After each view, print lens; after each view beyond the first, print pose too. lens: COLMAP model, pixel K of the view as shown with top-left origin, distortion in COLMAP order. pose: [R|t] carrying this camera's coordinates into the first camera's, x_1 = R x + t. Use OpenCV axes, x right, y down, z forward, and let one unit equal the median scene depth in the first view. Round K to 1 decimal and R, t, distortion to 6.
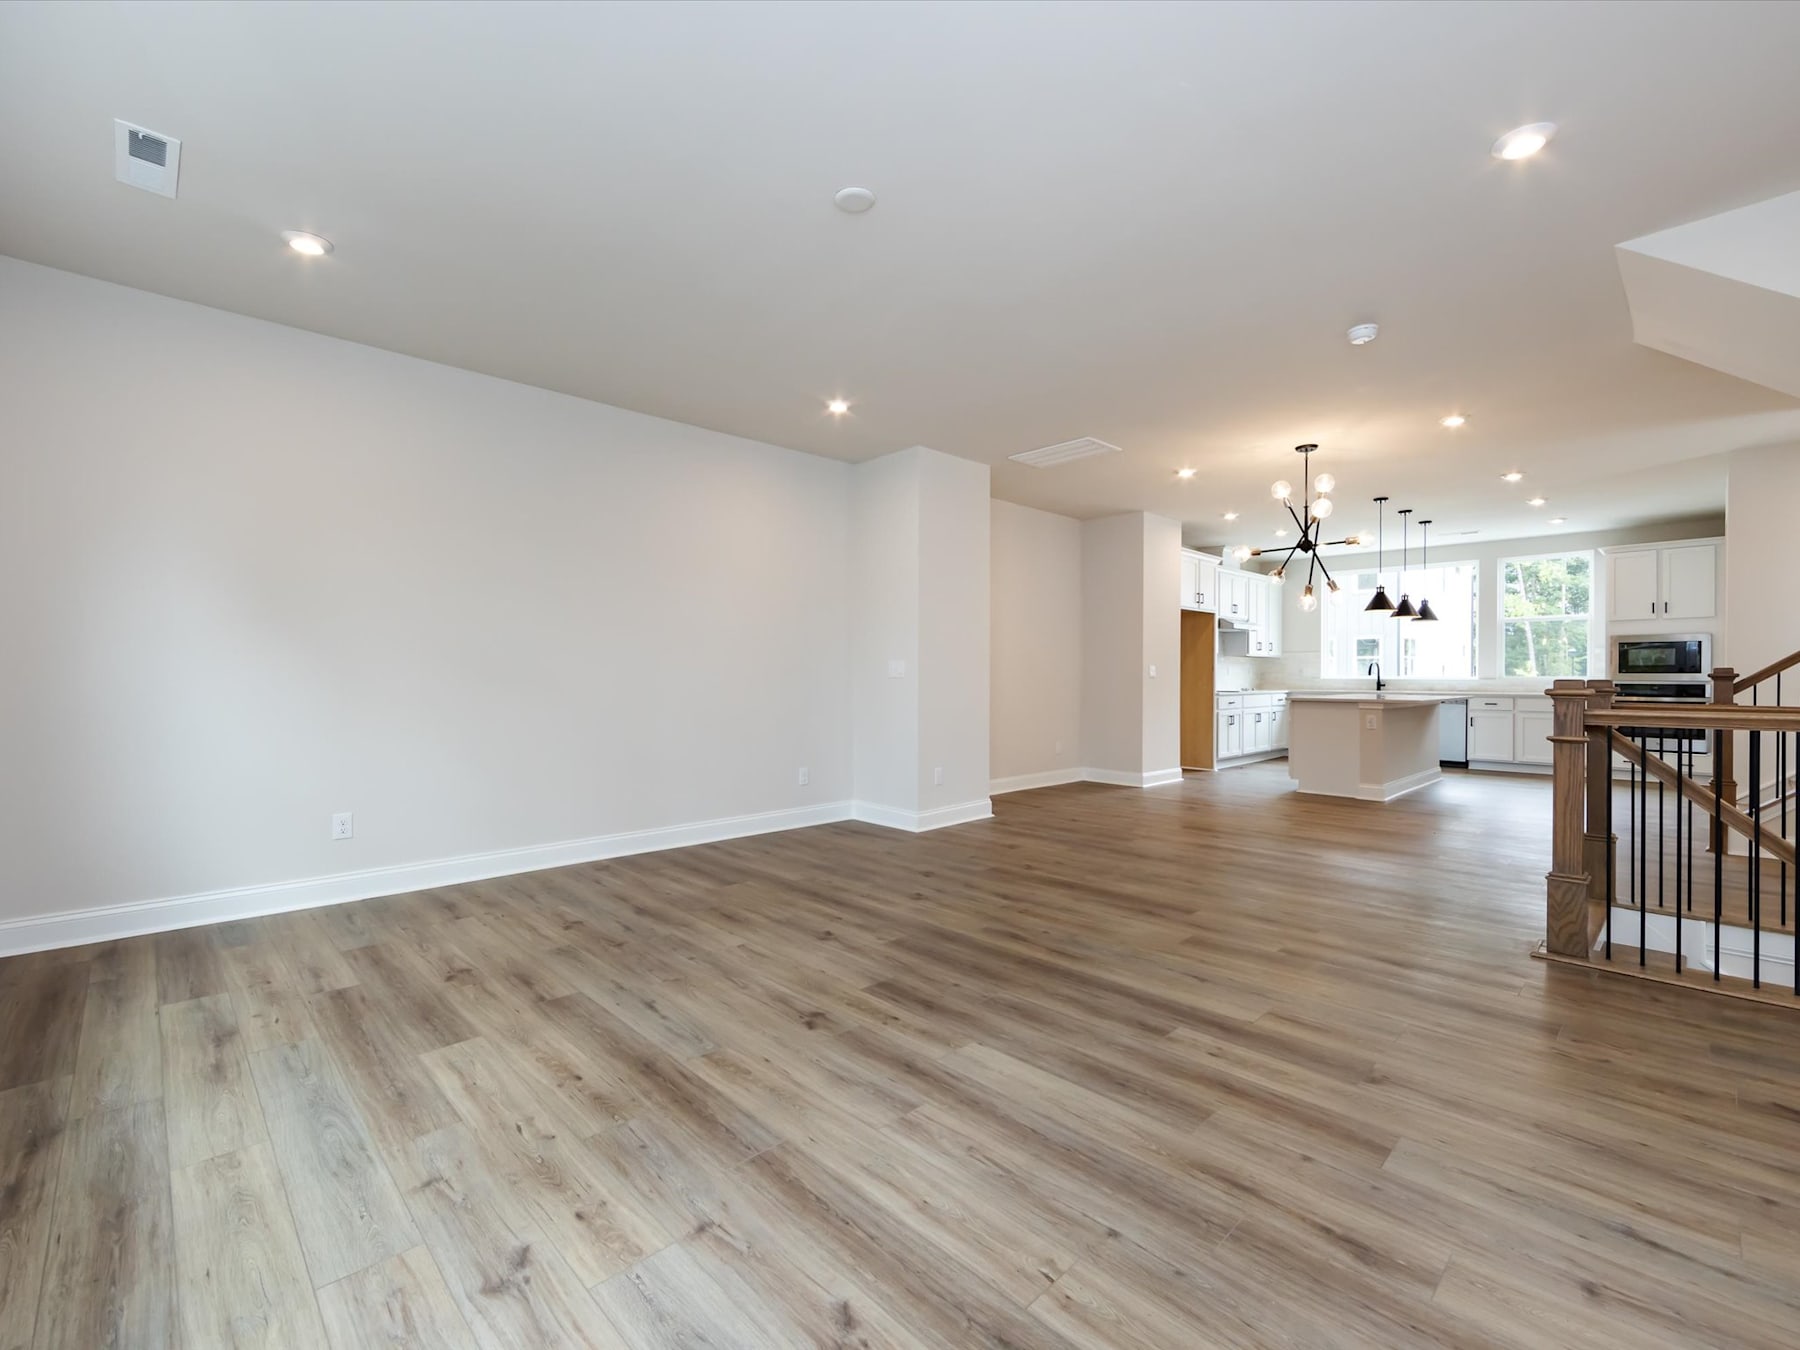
lens RADIAL K [[792.9, 0, 889.3], [0, 792.9, 676.3], [0, 0, 1]] dist [-0.001802, -0.000796]
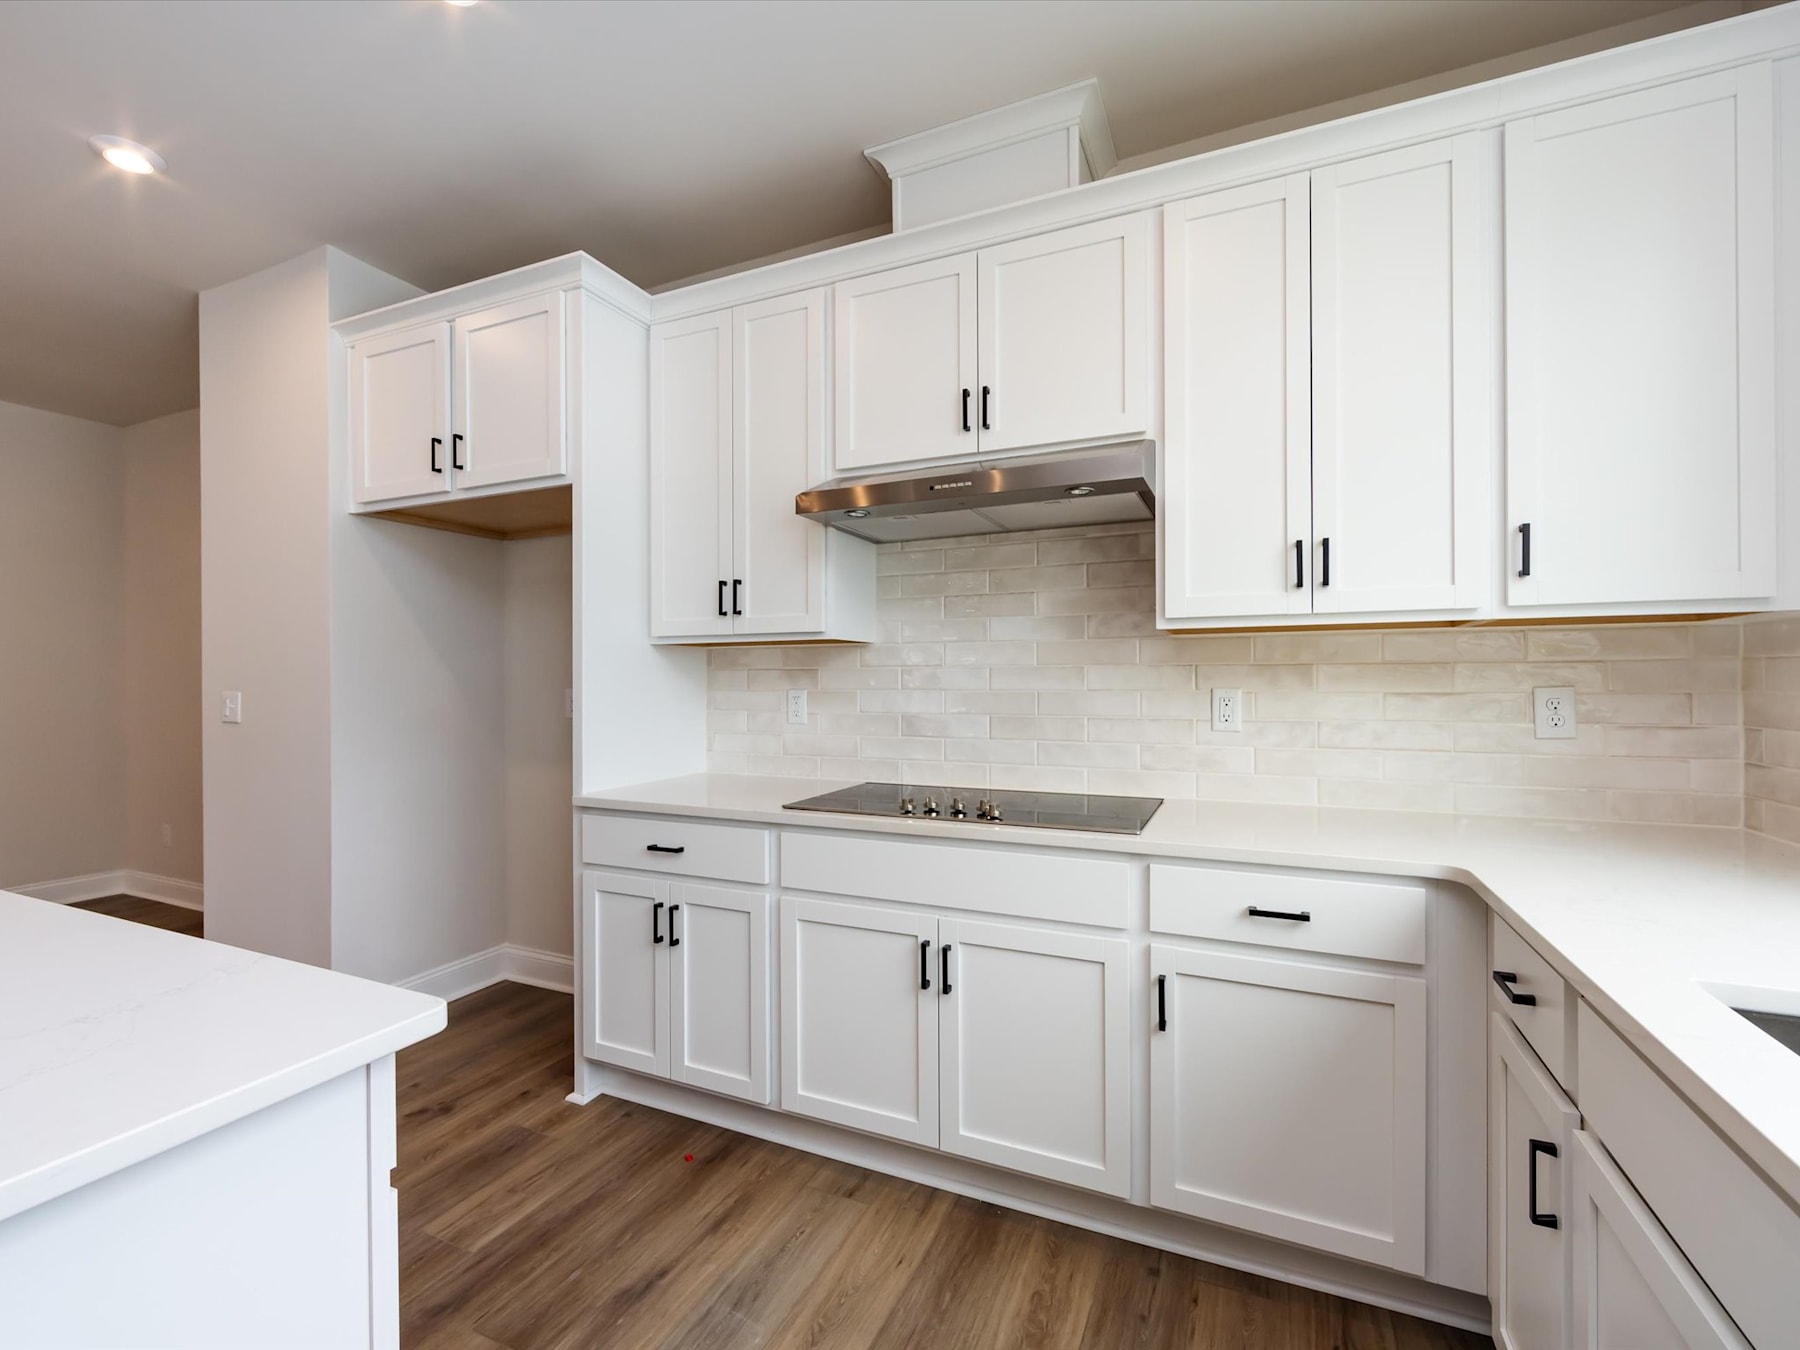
lens RADIAL K [[792.9, 0, 896.7], [0, 792.9, 680.2], [0, 0, 1]] dist [-0.001802, -0.000796]
pose [[0.372531, -0.001625, -0.928018, 1.051915], [0.001086, 0.999999, -0.001315, -0.023439], [0.928019, -0.000518, 0.372533, 1.533721]]
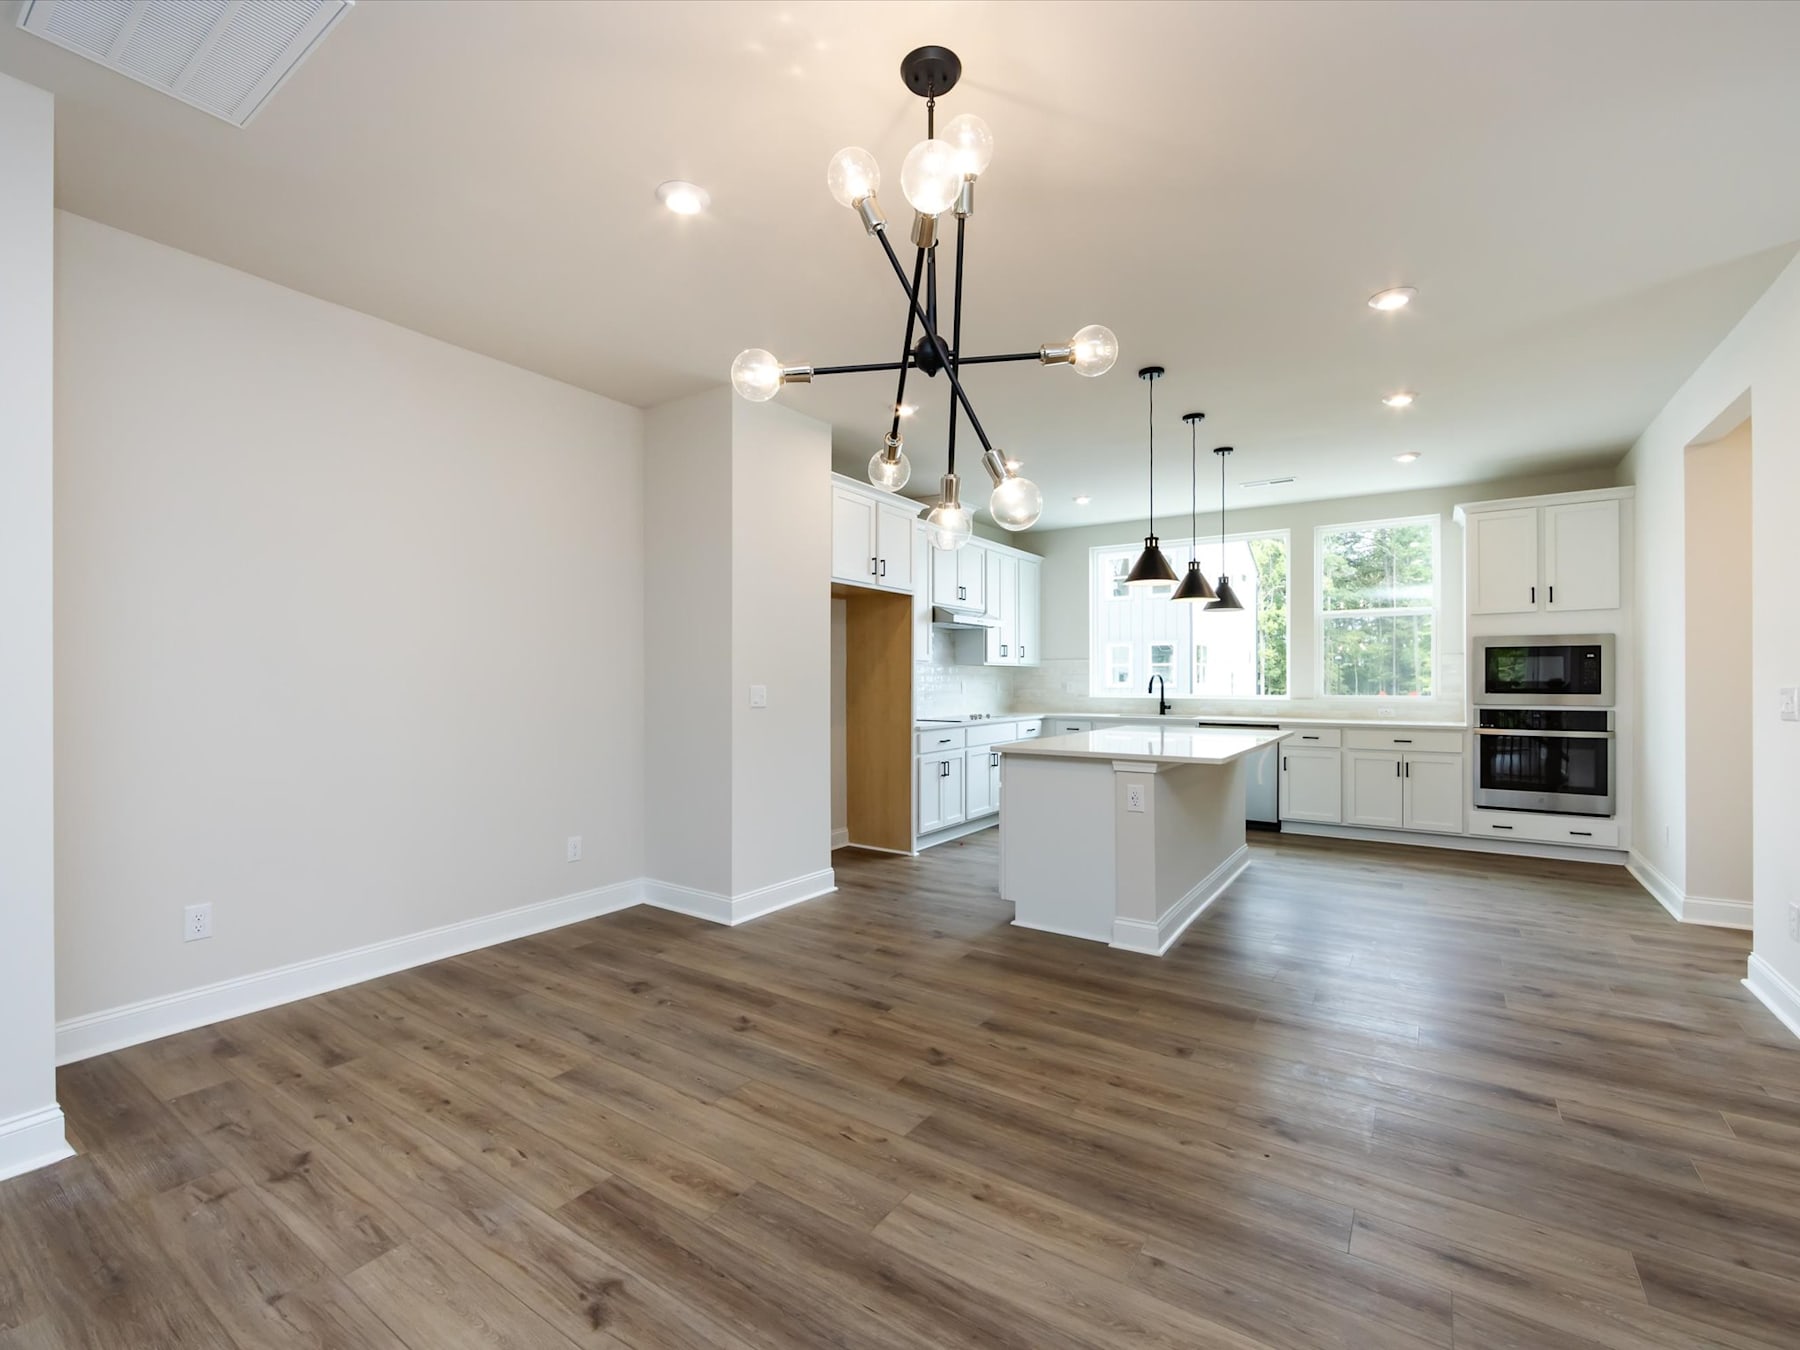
lens RADIAL K [[792.9, 0, 896.5], [0, 792.9, 675.7], [0, 0, 1]] dist [-0.001802, -0.000796]
pose [[0.977372, -0.000819, 0.211527, 0.414761], [0.002371, 0.999972, -0.007081, -0.020870], [-0.211515, 0.007422, 0.977347, 0.630586]]
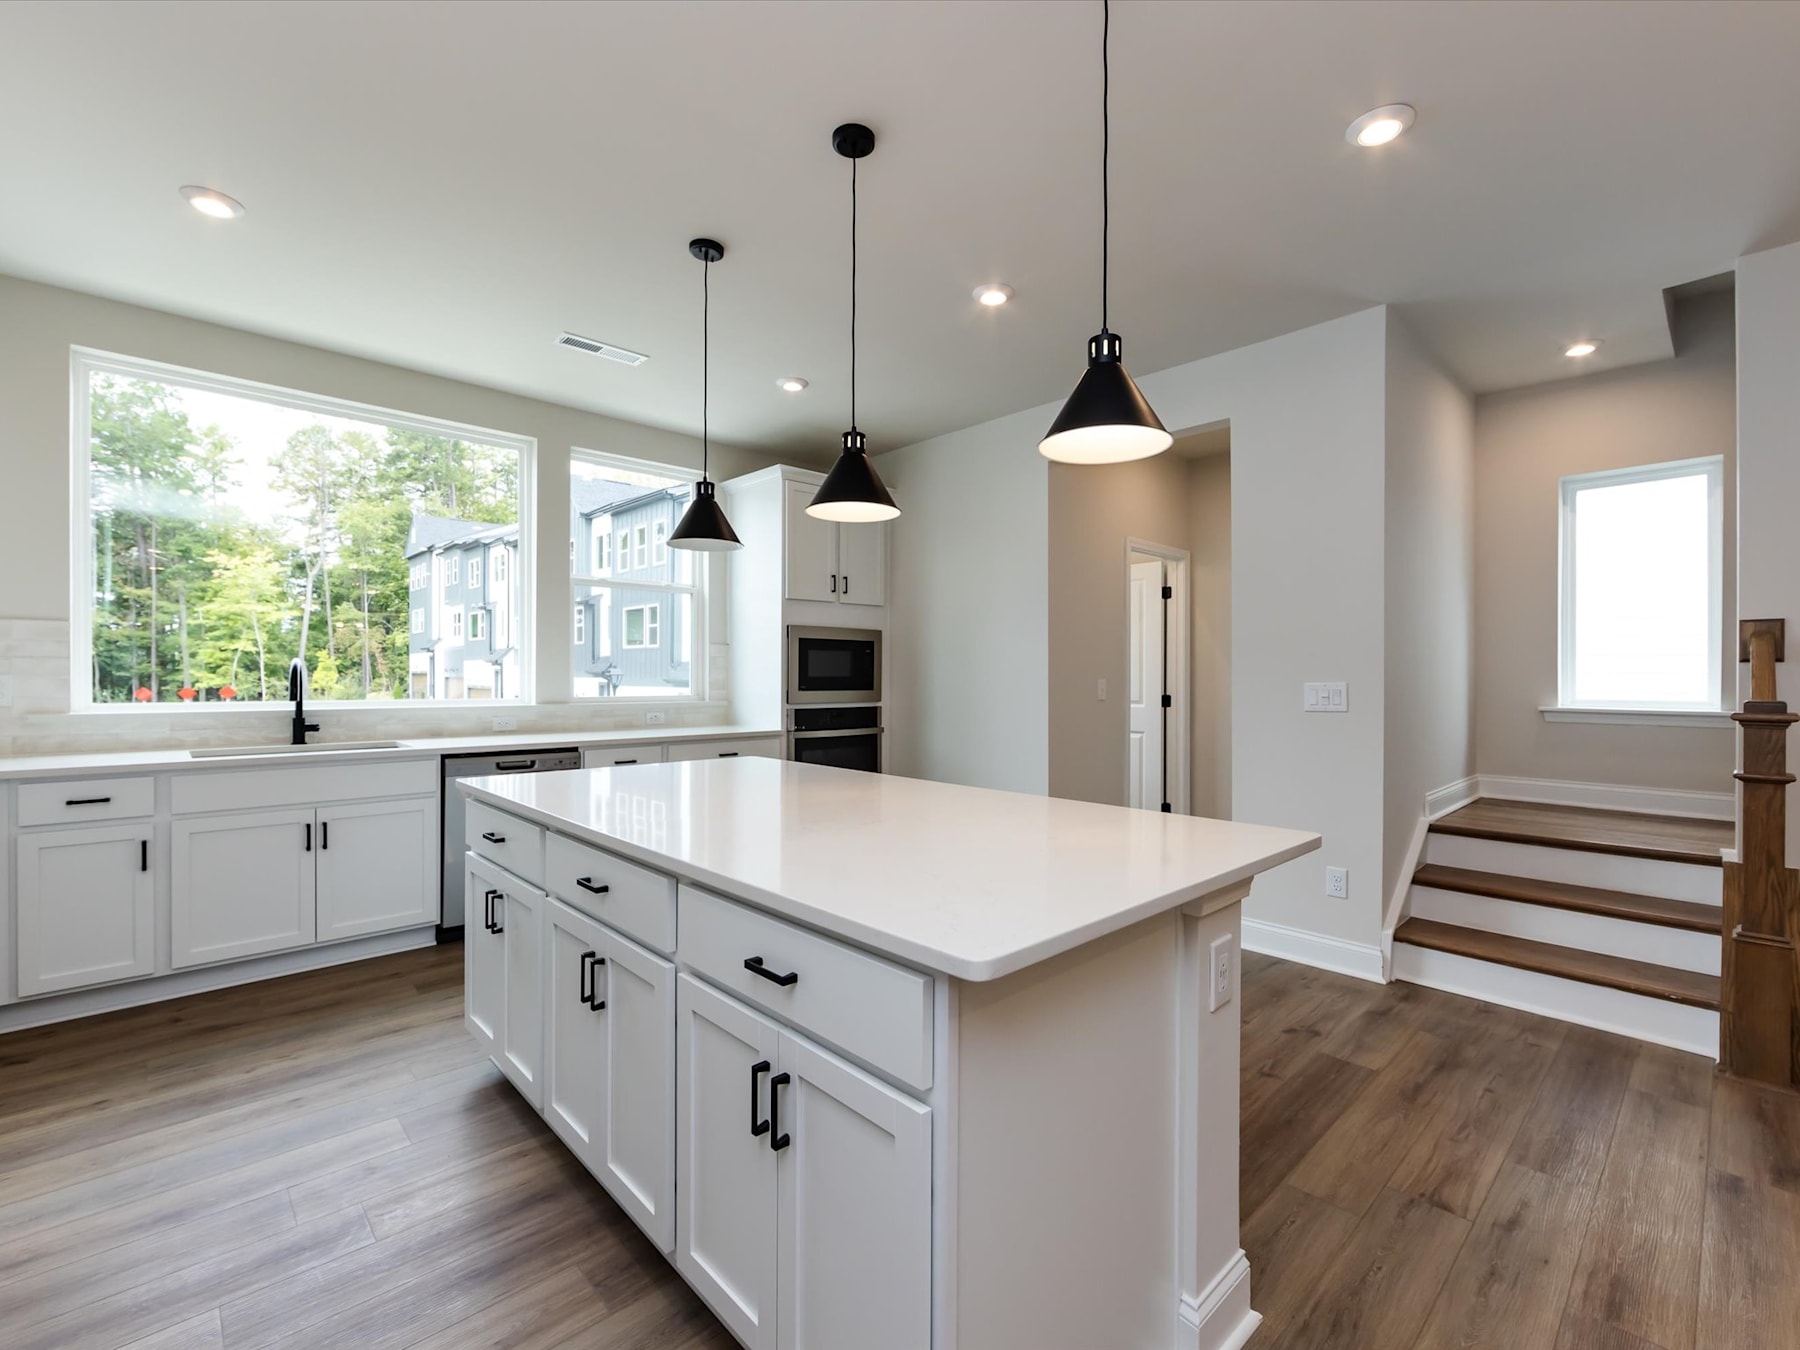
lens RADIAL K [[792.9, 0, 894.8], [0, 792.9, 680.1], [0, 0, 1]] dist [-0.001802, -0.000796]
pose [[0.008593, -0.005945, 0.999945, 0.478749], [-0.001305, 0.999981, 0.005957, -0.021137], [-0.999962, -0.001357, 0.008585, 1.278785]]
